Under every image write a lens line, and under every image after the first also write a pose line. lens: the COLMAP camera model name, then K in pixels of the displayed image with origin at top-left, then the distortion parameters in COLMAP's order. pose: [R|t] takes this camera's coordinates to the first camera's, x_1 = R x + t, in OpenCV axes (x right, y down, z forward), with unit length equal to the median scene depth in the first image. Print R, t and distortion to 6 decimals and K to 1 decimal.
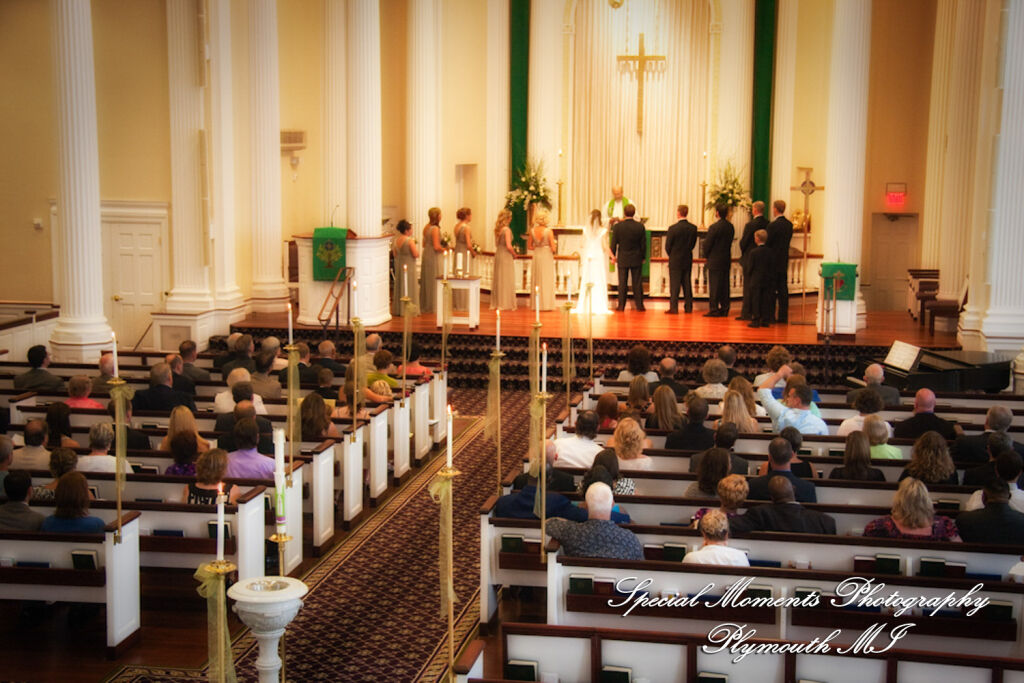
lens RADIAL K [[1536.3, 0, 512.4], [0, 1536.3, 366.8], [0, 0, 1]] dist [0.142542, 0.032657]
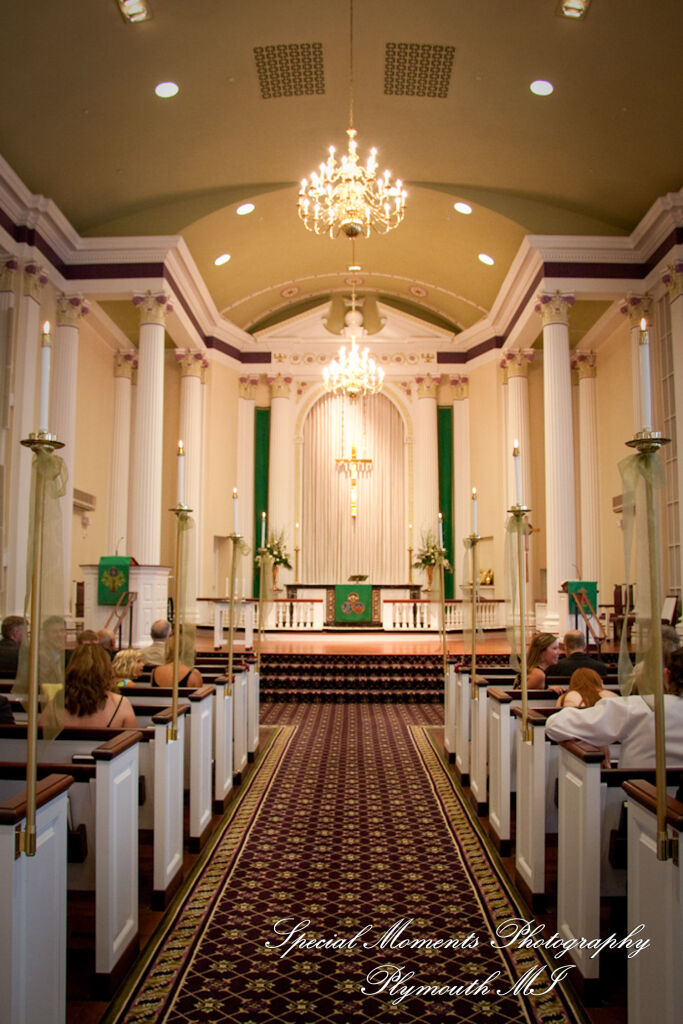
lens RADIAL K [[889.4, 0, 341.5], [0, 889.4, 512.0], [0, 0, 1]] dist [-0.154773, 0.007034]
pose [[0.989800, 0.007621, 0.142260, -0.044983], [0.025245, 0.973382, -0.227796, 0.021567], [-0.140210, 0.229064, 0.963261, 0.345995]]
